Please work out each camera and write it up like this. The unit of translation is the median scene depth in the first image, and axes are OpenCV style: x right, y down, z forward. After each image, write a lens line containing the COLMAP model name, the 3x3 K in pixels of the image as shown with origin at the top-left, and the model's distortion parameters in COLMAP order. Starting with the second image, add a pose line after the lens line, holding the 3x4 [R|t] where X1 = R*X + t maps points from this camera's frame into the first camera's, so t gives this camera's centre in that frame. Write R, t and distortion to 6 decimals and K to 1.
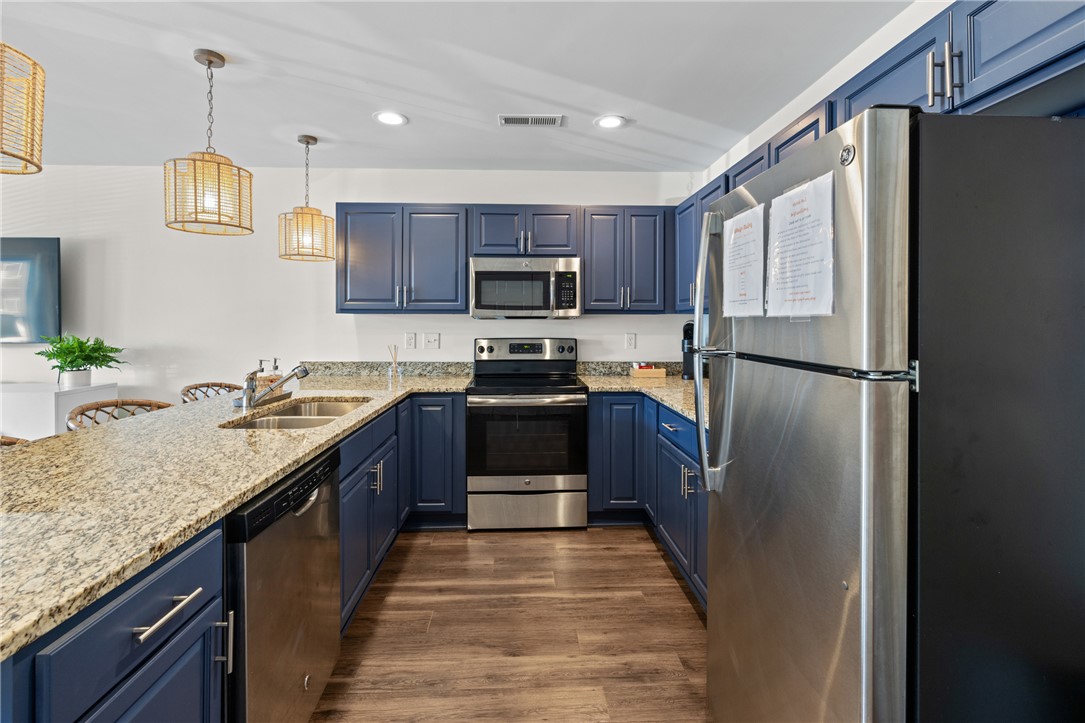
lens RADIAL K [[472.6, 0, 536.9], [0, 472.6, 323.0], [0, 0, 1]] dist [0.000964, 0.000529]
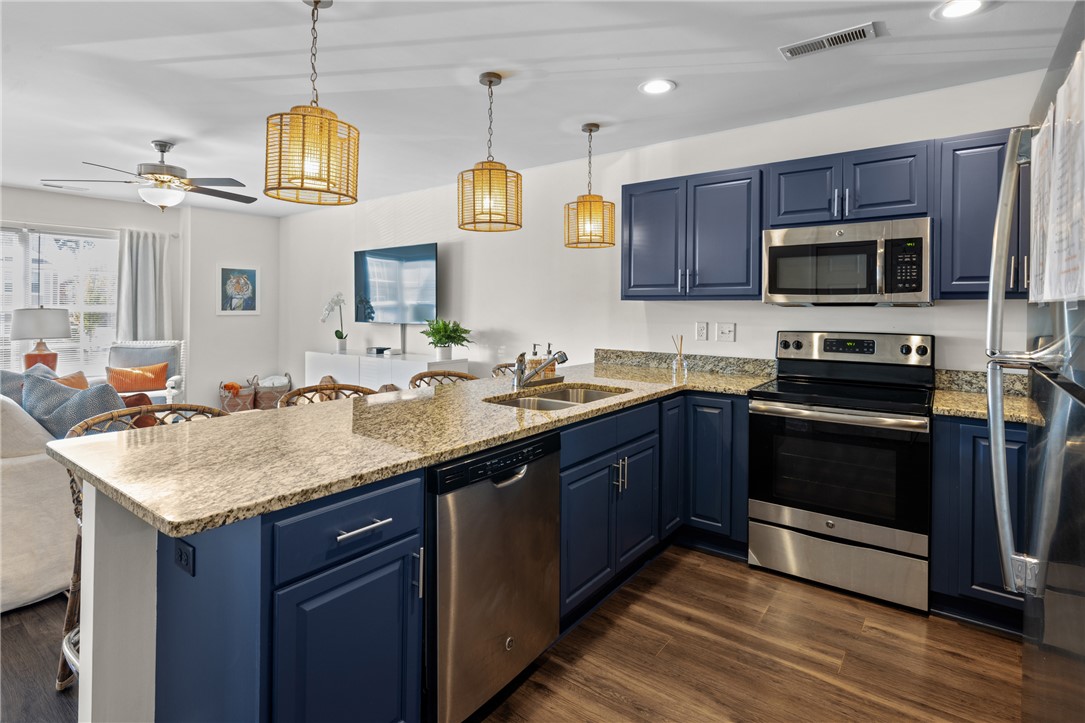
lens RADIAL K [[544.9, 0, 542.2], [0, 544.9, 309.2], [0, 0, 1]] dist [-0.004381, 0.001100]
pose [[0.772967, 0.004182, -0.634433, 0.173022], [-0.006596, 0.999977, -0.001445, 0.000333], [0.634412, 0.005302, 0.772977, 0.043107]]
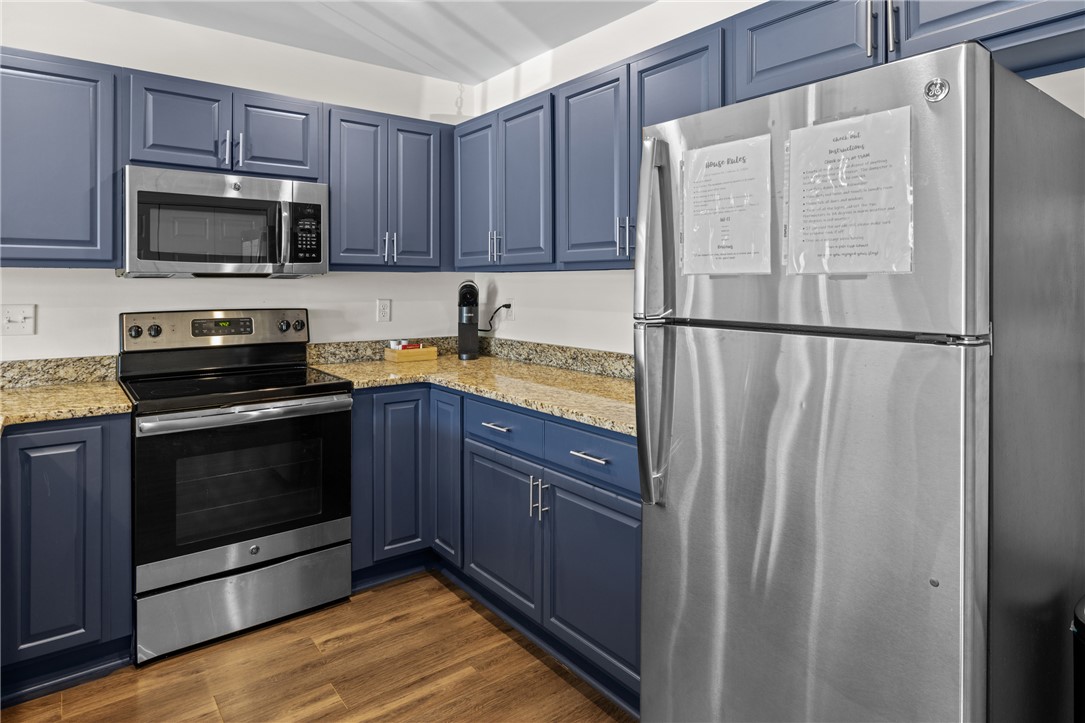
lens RADIAL K [[626.6, 0, 534.5], [0, 626.6, 284.3], [0, 0, 1]] dist [-0.003368, -0.000073]
pose [[0.816528, -0.001303, 0.577304, -0.188583], [0.001880, 0.999998, -0.000402, 0.000971], [-0.577303, 0.001414, 0.816529, 0.146861]]
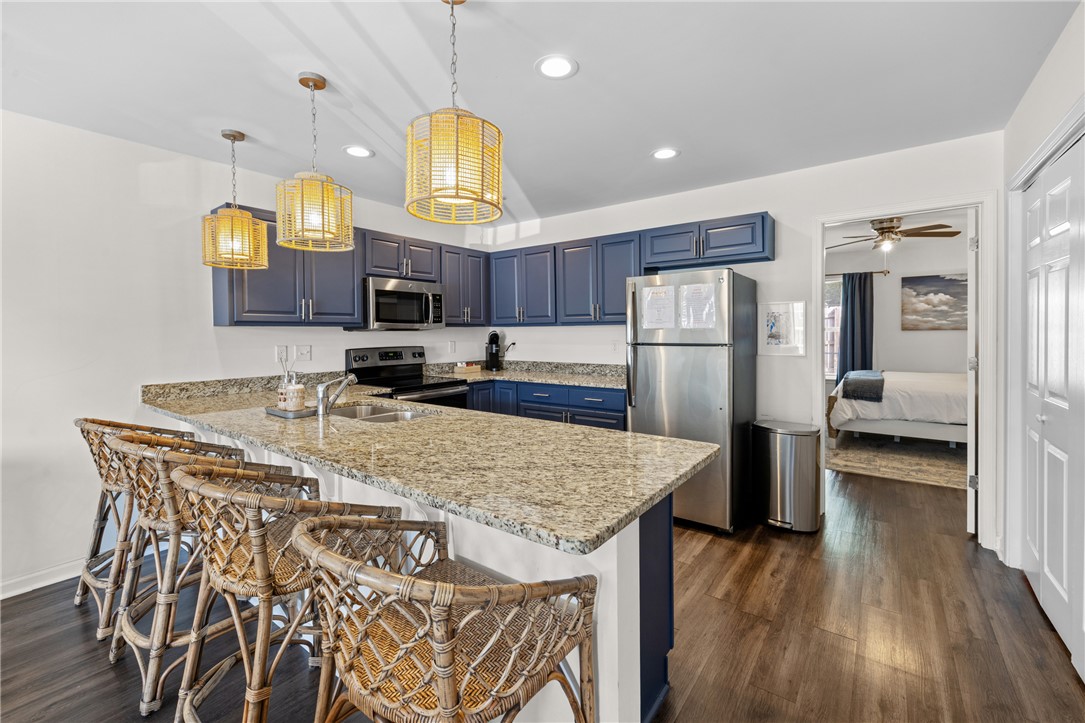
lens RADIAL K [[469.0, 0, 536.8], [0, 469.0, 335.7], [0, 0, 1]] dist [-0.000399, -0.000042]
pose [[0.628837, -0.013256, 0.777424, -0.835873], [0.011855, 0.999902, 0.007461, -0.000861], [-0.777447, 0.004525, 0.628933, -0.023096]]
